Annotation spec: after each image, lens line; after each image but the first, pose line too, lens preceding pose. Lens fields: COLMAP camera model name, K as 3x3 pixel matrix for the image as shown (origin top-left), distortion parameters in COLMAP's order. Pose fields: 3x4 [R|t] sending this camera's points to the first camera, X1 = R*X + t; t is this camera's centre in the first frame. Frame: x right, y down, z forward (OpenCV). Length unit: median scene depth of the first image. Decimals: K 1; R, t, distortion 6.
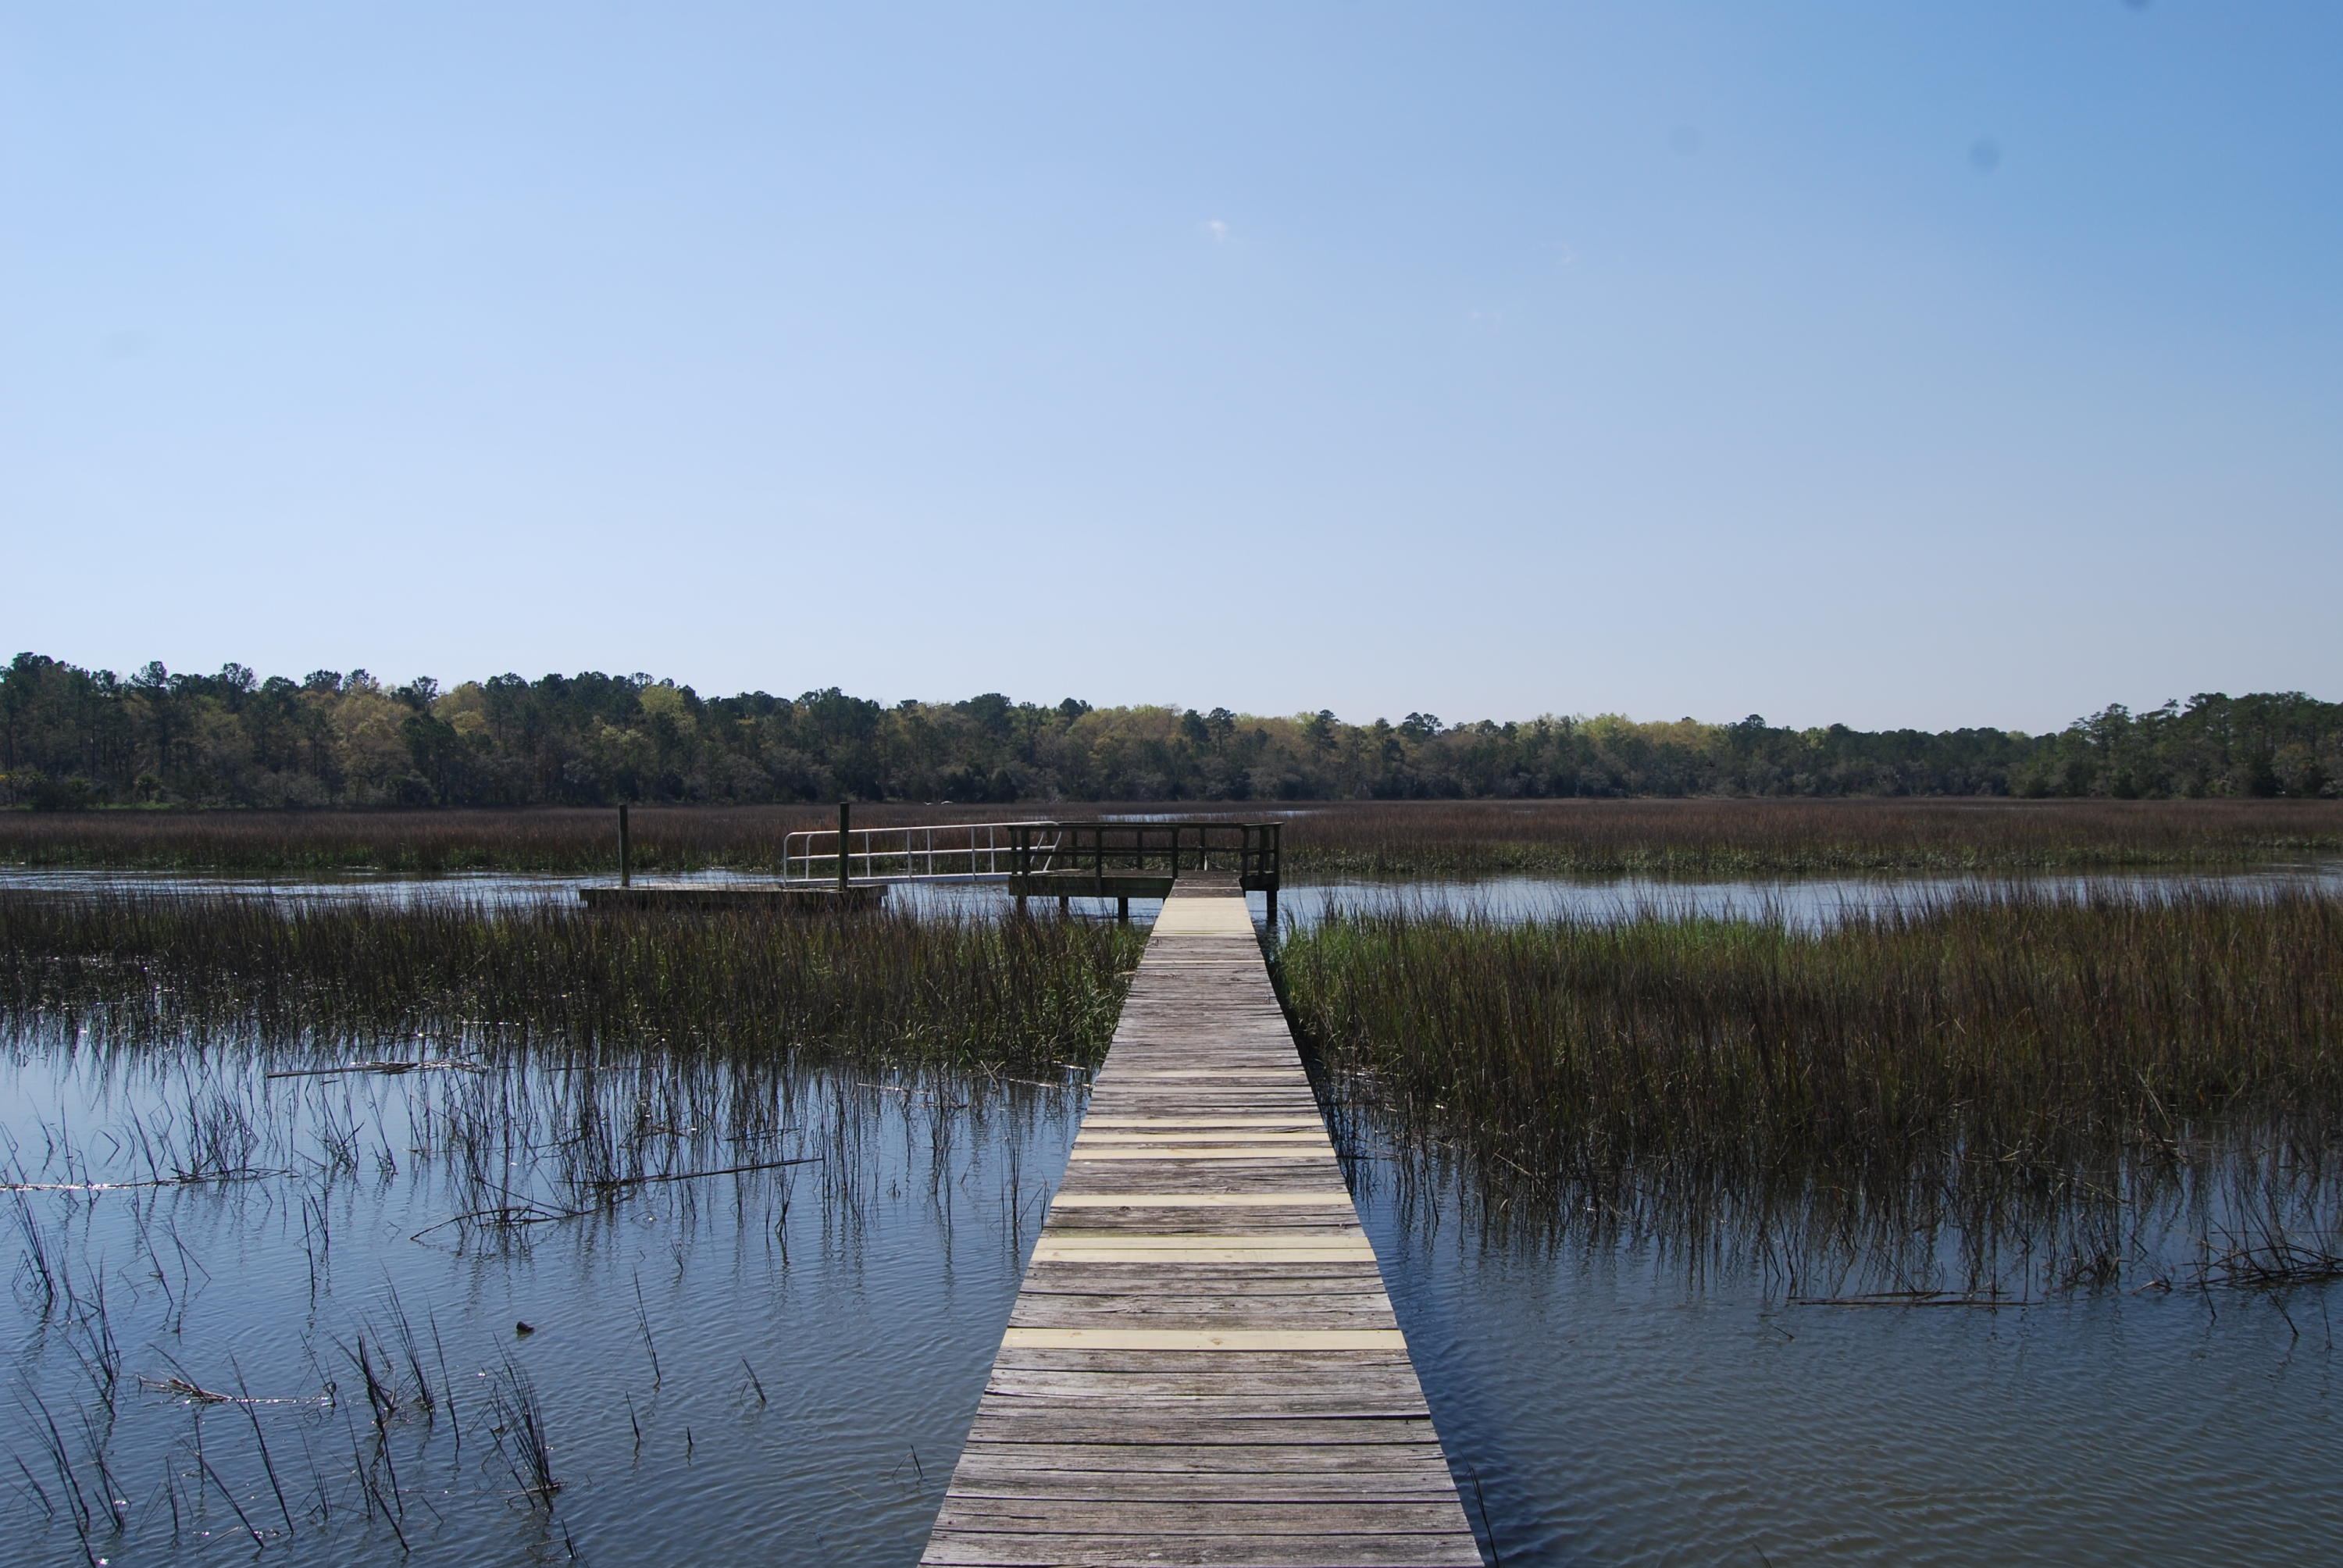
lens RADIAL K [[1842.0, 0, 1169.7], [0, 1842.0, 780.1], [0, 0, 1]] dist [-0.047262, -0.005516]
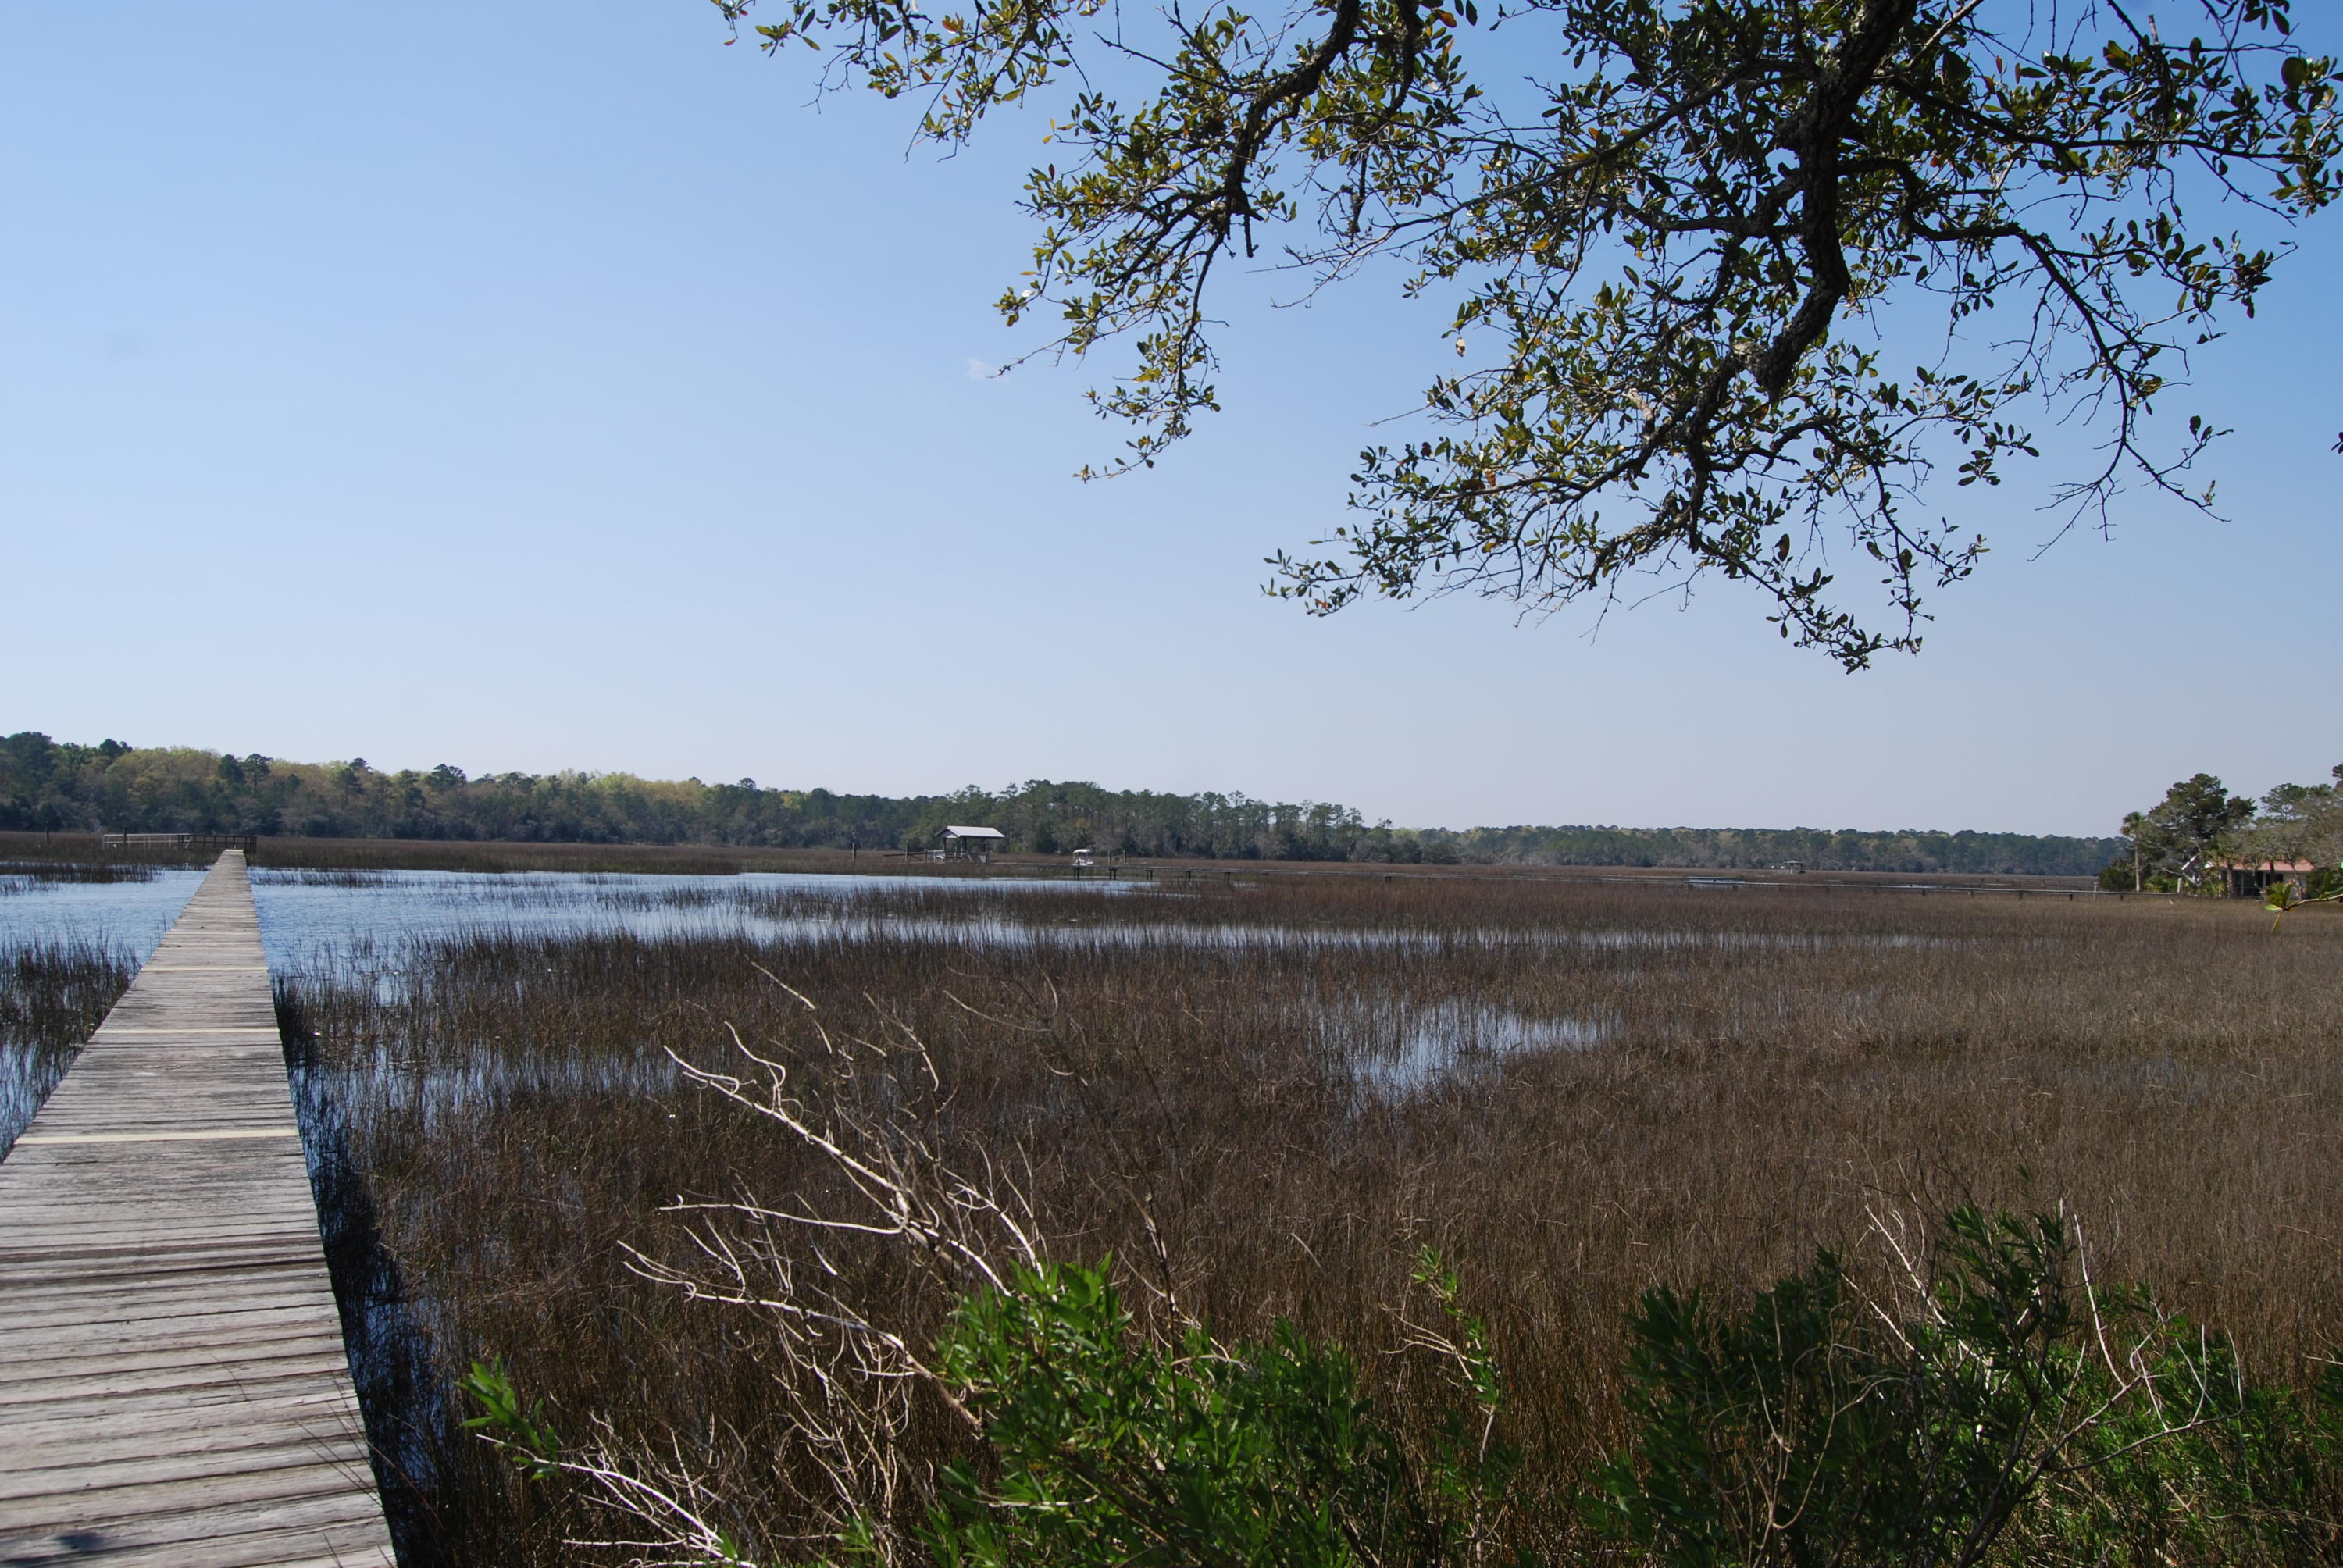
lens RADIAL K [[1842.0, 0, 1173.4], [0, 1842.0, 767.5], [0, 0, 1]] dist [-0.047262, -0.005516]
pose [[0.876302, 0.045891, 0.479572, -0.014928], [-0.029094, 0.998677, -0.042403, 0.000002], [-0.480883, 0.023205, 0.876478, -0.251285]]
